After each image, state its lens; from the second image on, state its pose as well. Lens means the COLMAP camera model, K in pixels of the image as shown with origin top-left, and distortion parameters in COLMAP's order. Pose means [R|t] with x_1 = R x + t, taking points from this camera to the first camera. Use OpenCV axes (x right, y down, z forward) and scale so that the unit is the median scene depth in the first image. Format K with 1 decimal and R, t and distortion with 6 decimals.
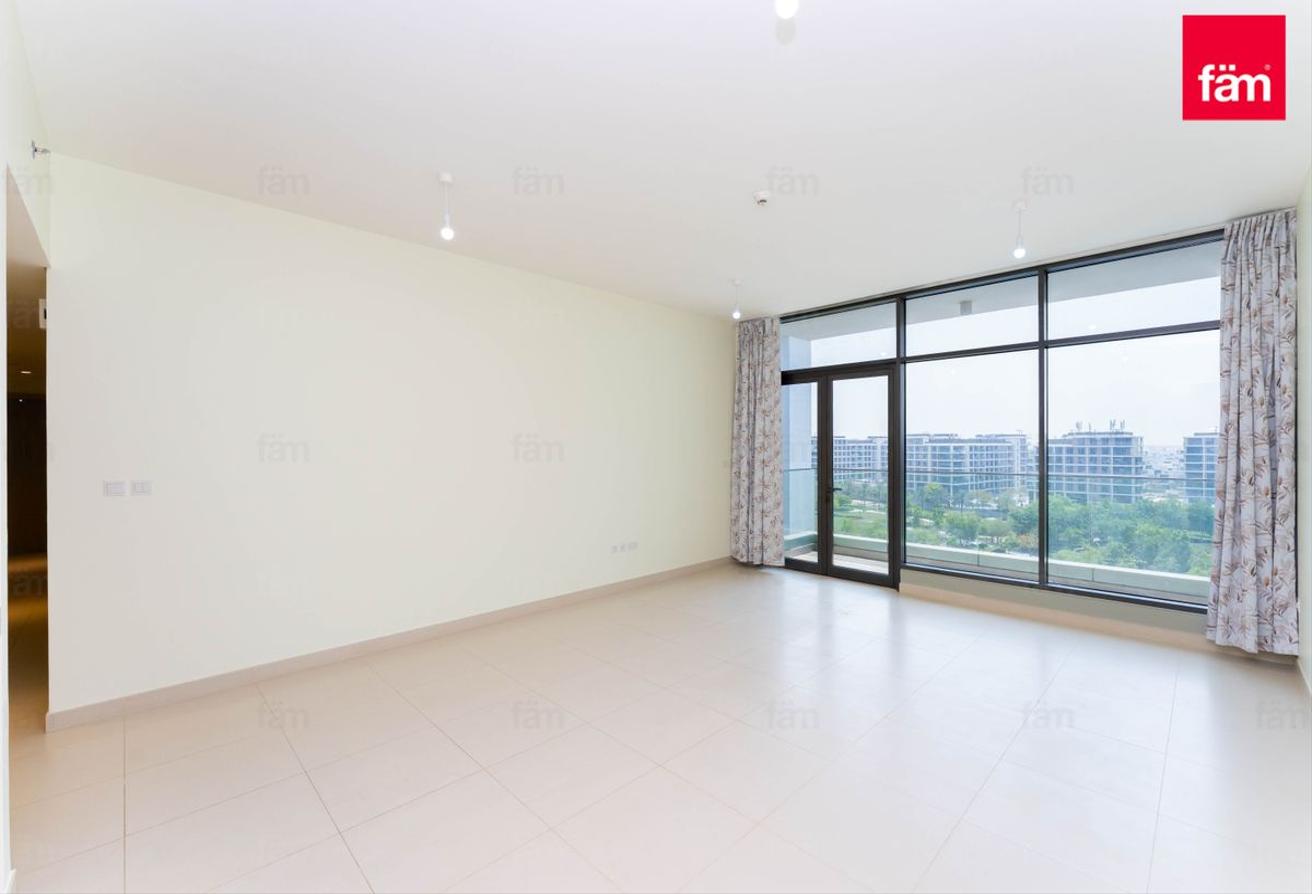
lens RADIAL K [[548.3, 0, 656.1], [0, 548.3, 443.0], [0, 0, 1]] dist [0.007746, -0.003196]
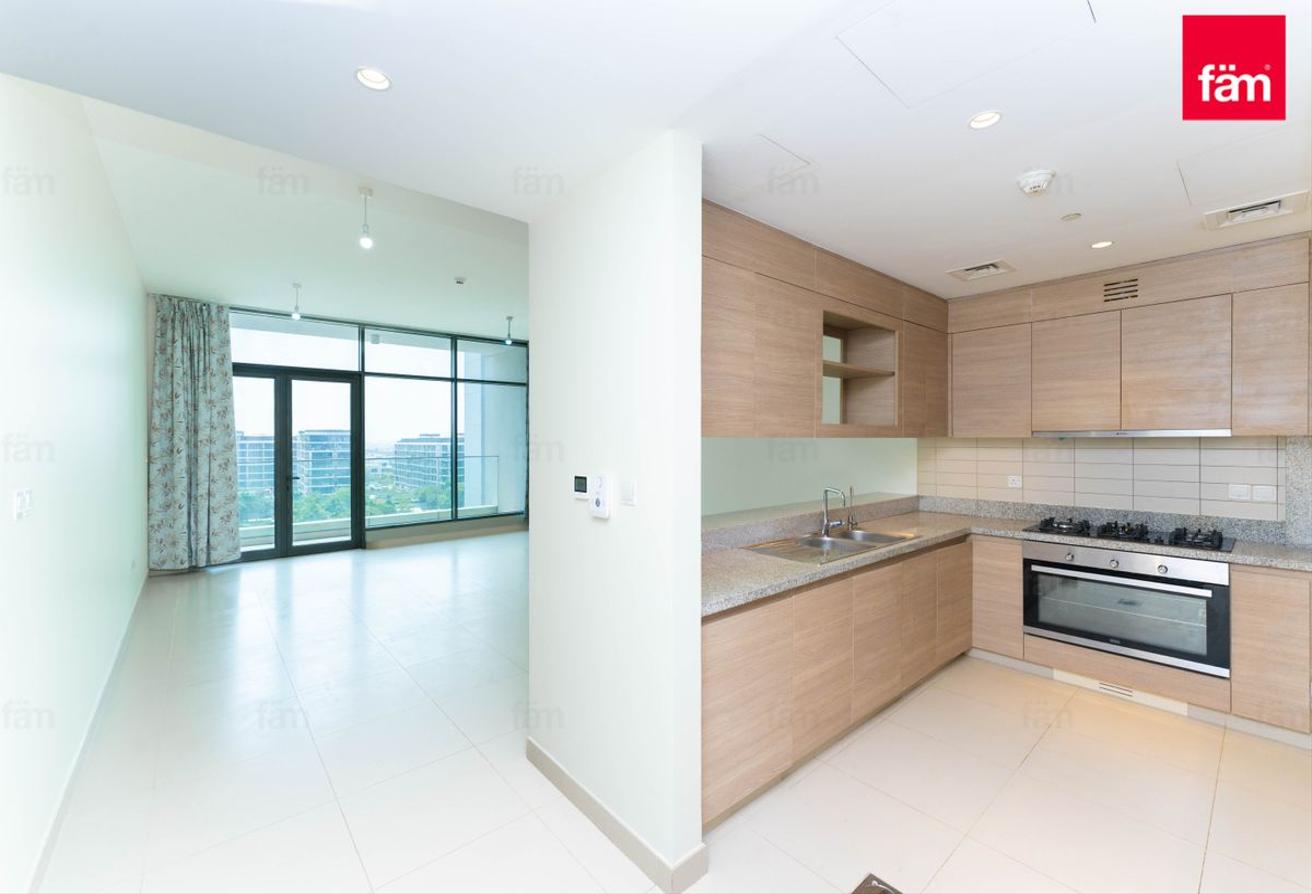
lens RADIAL K [[548.3, 0, 677.2], [0, 548.3, 437.4], [0, 0, 1]] dist [0.007746, -0.003196]
pose [[0.053849, 0.007729, 0.998519, -0.706222], [-0.004340, 0.999962, -0.007506, 0.007051], [-0.998540, -0.003929, 0.053880, 0.154783]]
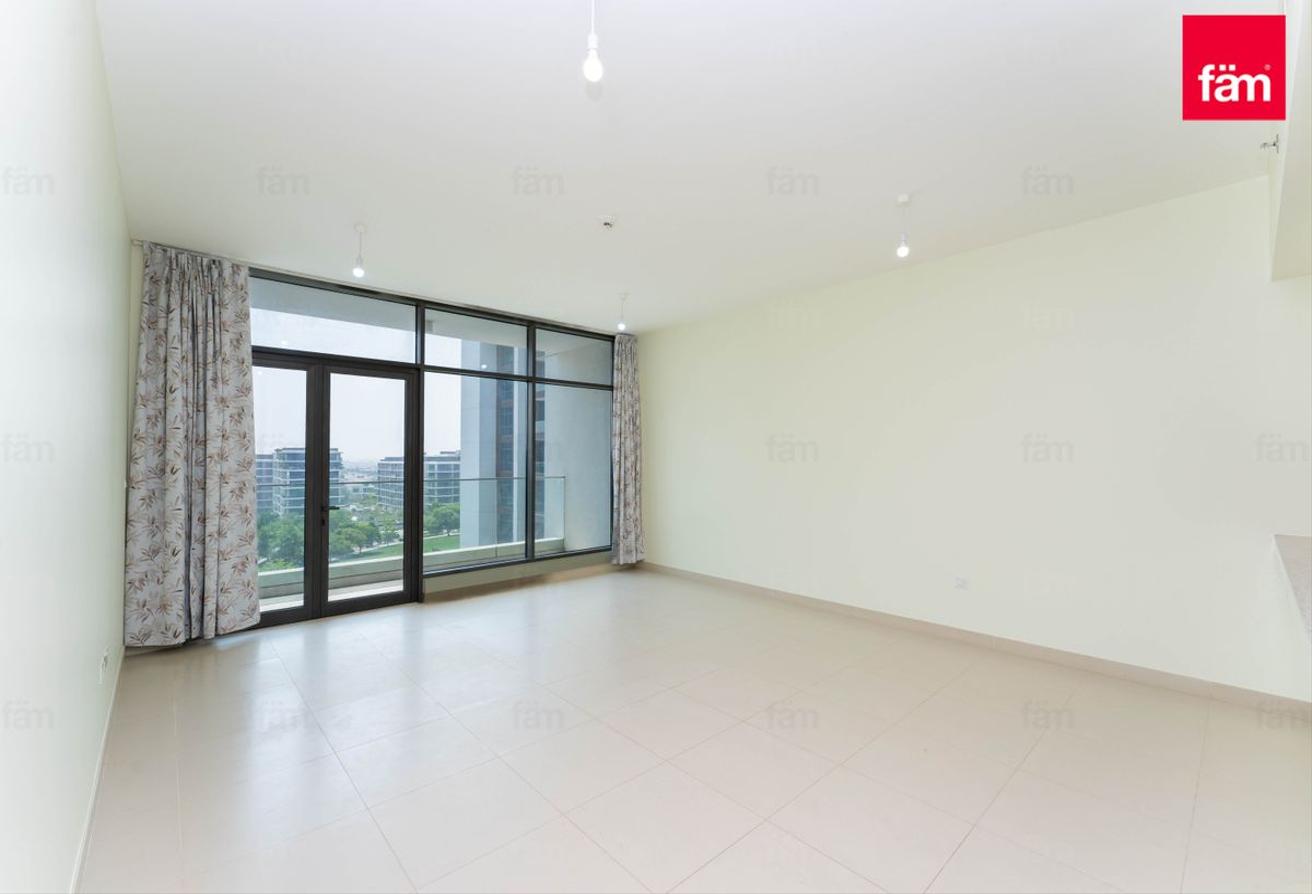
lens RADIAL K [[548.3, 0, 688.4], [0, 548.3, 445.7], [0, 0, 1]] dist [0.007746, -0.003196]
pose [[0.011326, 0.027334, 0.999562, -0.456813], [-0.004425, 0.999618, -0.027286, 0.012558], [-0.999926, -0.004114, 0.011442, 0.438598]]
